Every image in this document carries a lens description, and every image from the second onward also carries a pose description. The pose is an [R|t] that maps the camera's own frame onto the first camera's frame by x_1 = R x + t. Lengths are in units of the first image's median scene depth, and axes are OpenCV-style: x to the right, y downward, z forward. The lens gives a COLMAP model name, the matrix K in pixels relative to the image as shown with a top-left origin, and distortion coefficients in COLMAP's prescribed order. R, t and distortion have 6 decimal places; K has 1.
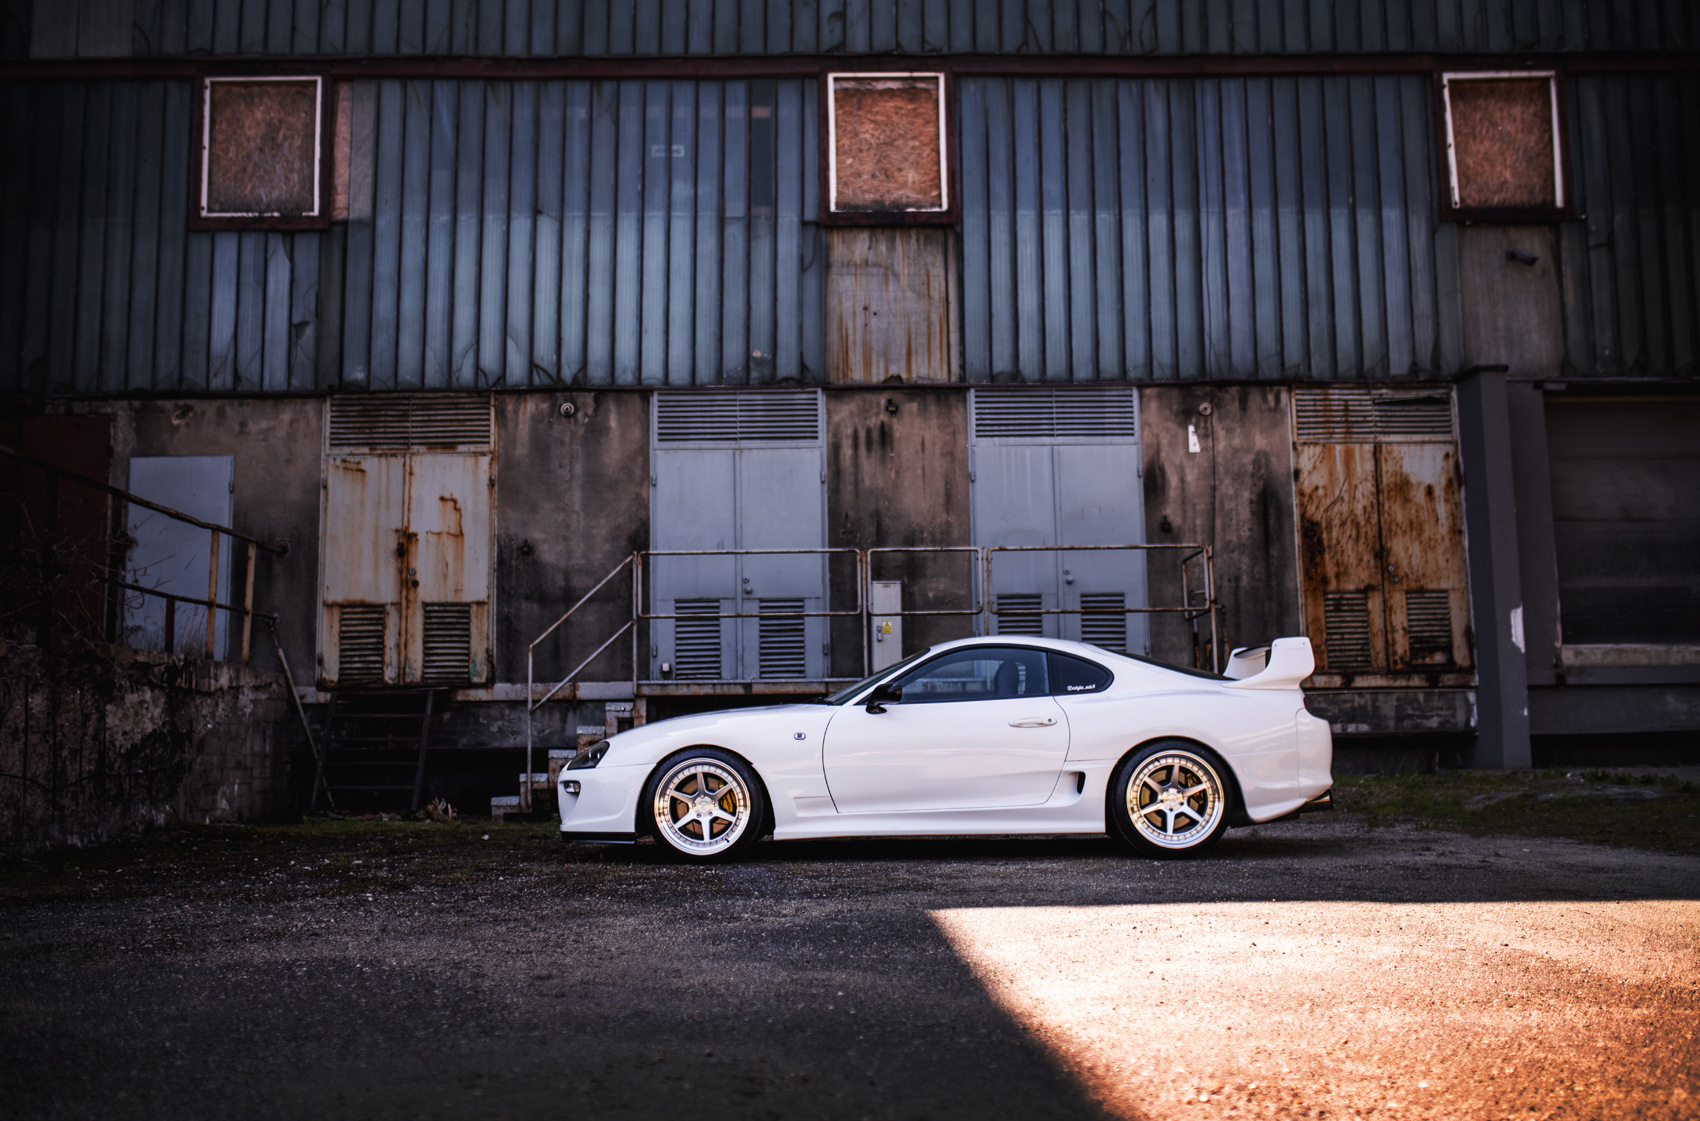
lens RADIAL K [[1647.0, 0, 839.6], [0, 1647.0, 557.7], [0, 0, 1]] dist [-0.072719, 0.103996]
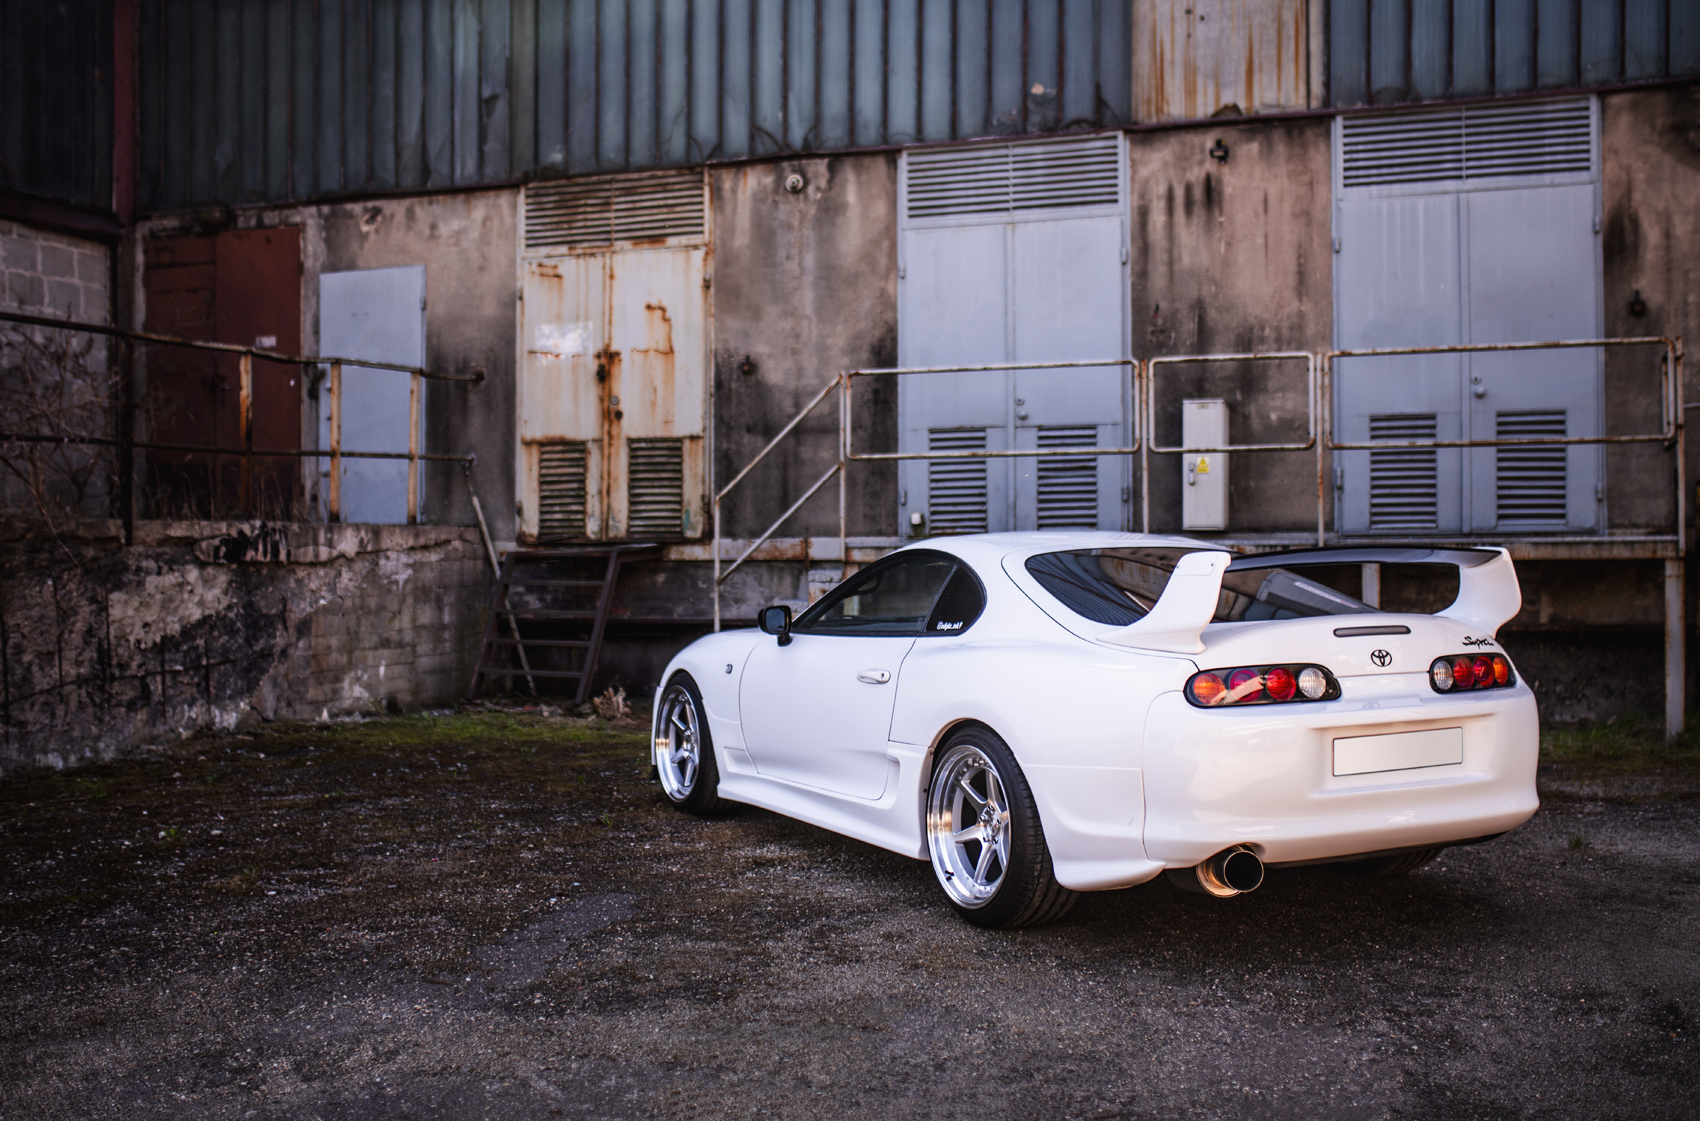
lens RADIAL K [[1798.8, 0, 849.9], [0, 1798.8, 544.4], [0, 0, 1]] dist [-0.073394, 0.118959]
pose [[0.931267, 0.008563, -0.364236, 0.165739], [0.035986, 0.992673, 0.115347, -0.018339], [0.362555, -0.120526, 0.924136, 0.213800]]
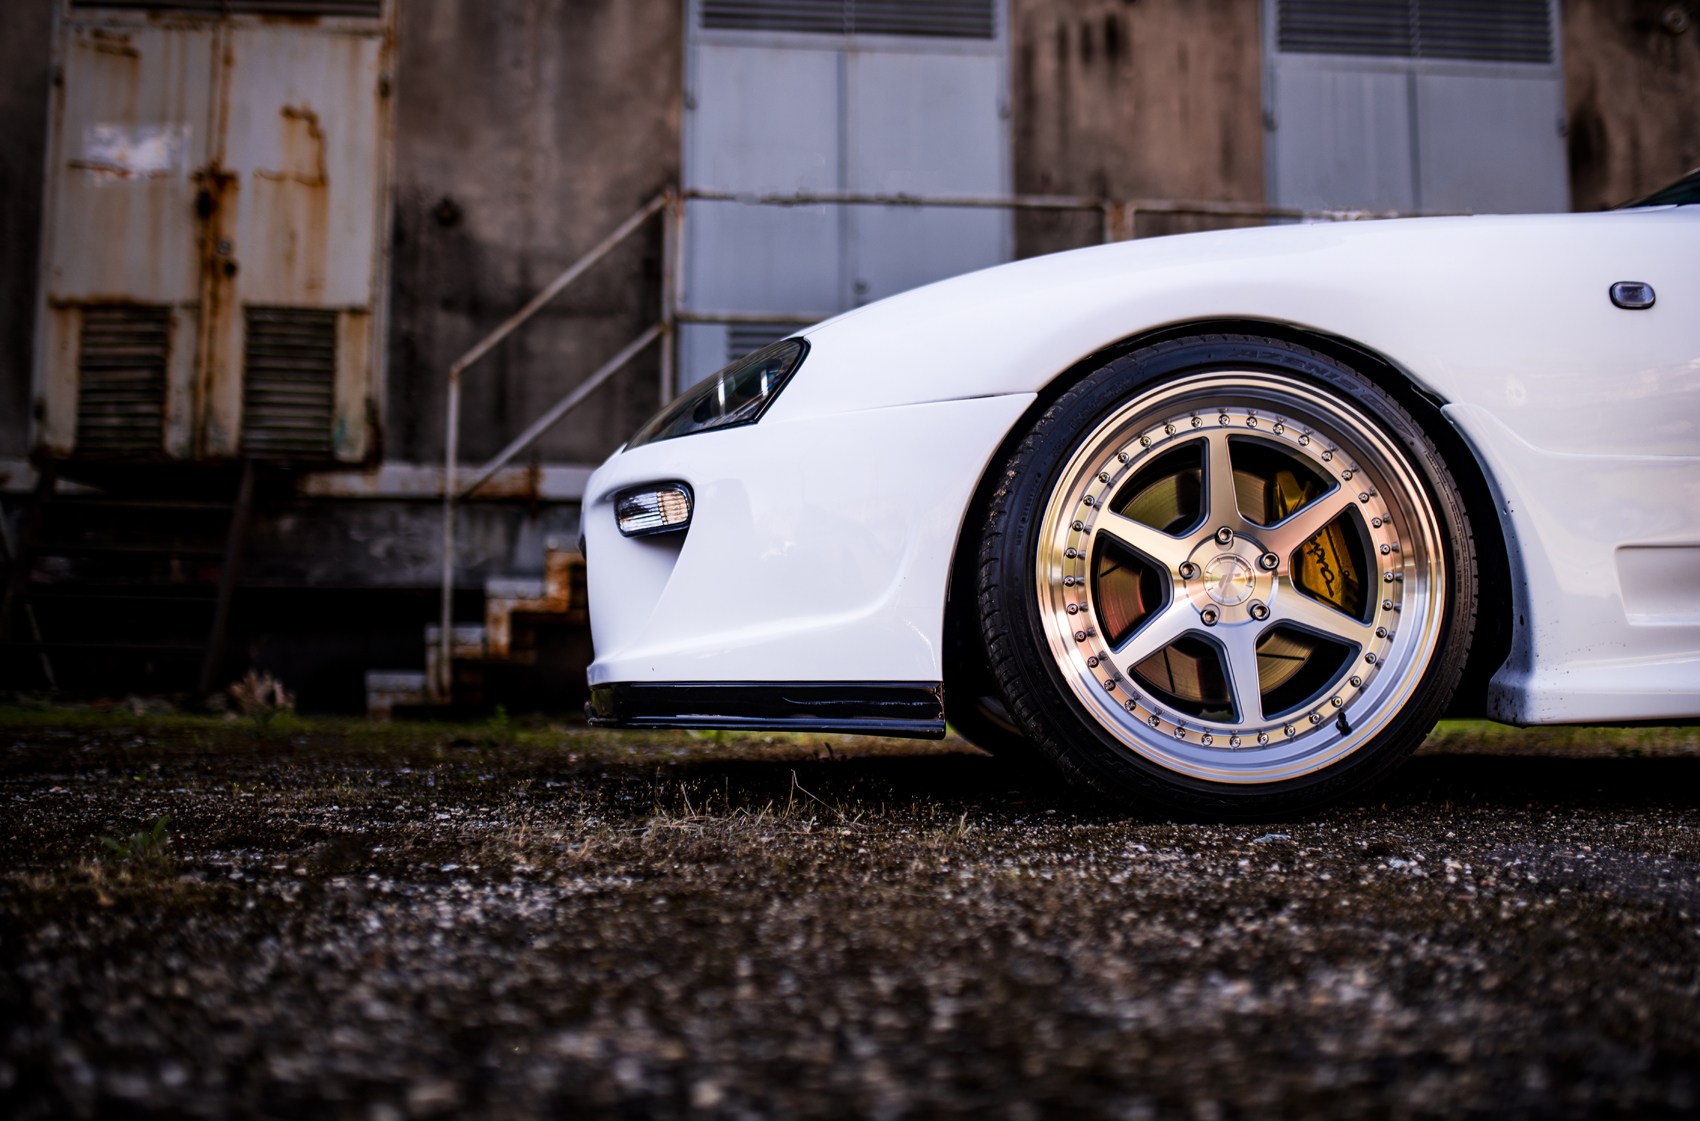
lens RADIAL K [[1680.9, 0, 859.8], [0, 1680.9, 558.7], [0, 0, 1]] dist [-0.066259, 0.091471]
pose [[0.997660, 0.024766, 0.063723, -0.089112], [-0.026953, 0.999069, 0.033696, 0.083125], [-0.062829, -0.035335, 0.997399, 0.447422]]
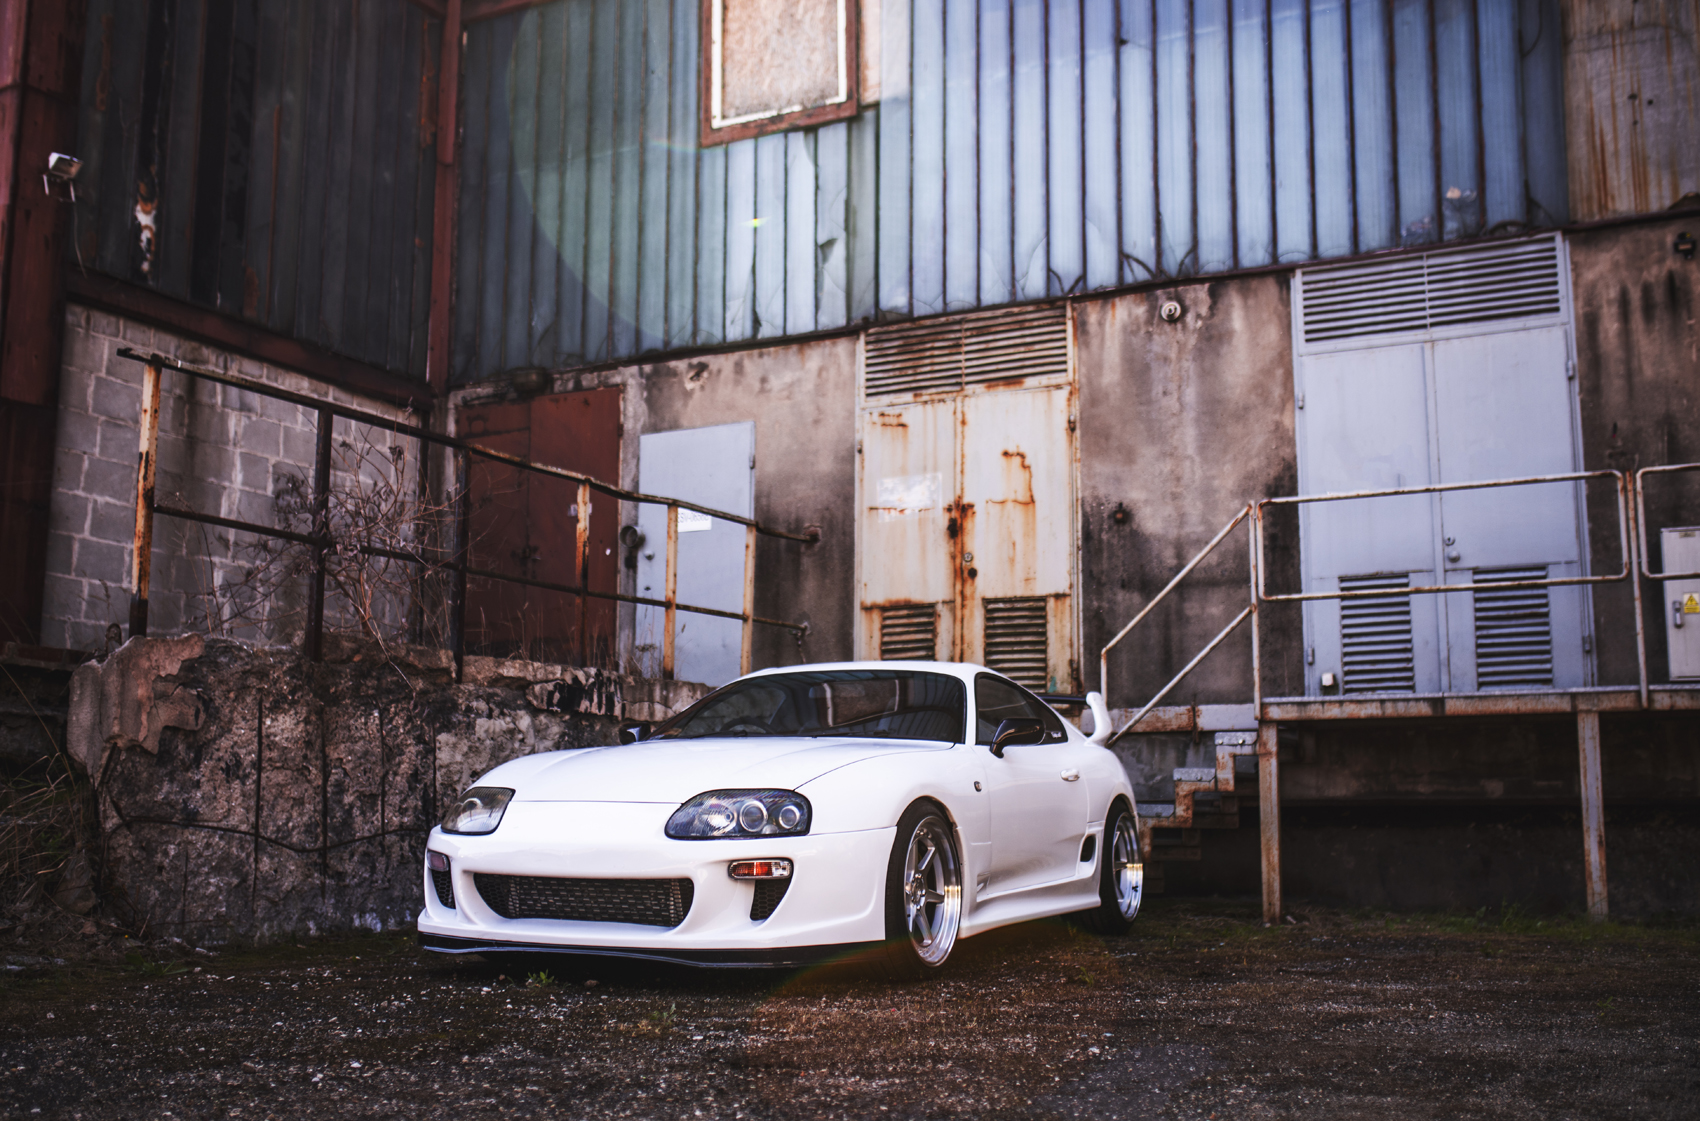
lens RADIAL K [[1766.6, 0, 840.6], [0, 1766.6, 566.8], [0, 0, 1]] dist [-0.070519, 0.114655]
pose [[0.877303, -0.053978, -0.476892, 0.059851], [0.043480, 0.998508, -0.033032, 0.035577], [0.477964, 0.008244, 0.878341, 0.283953]]
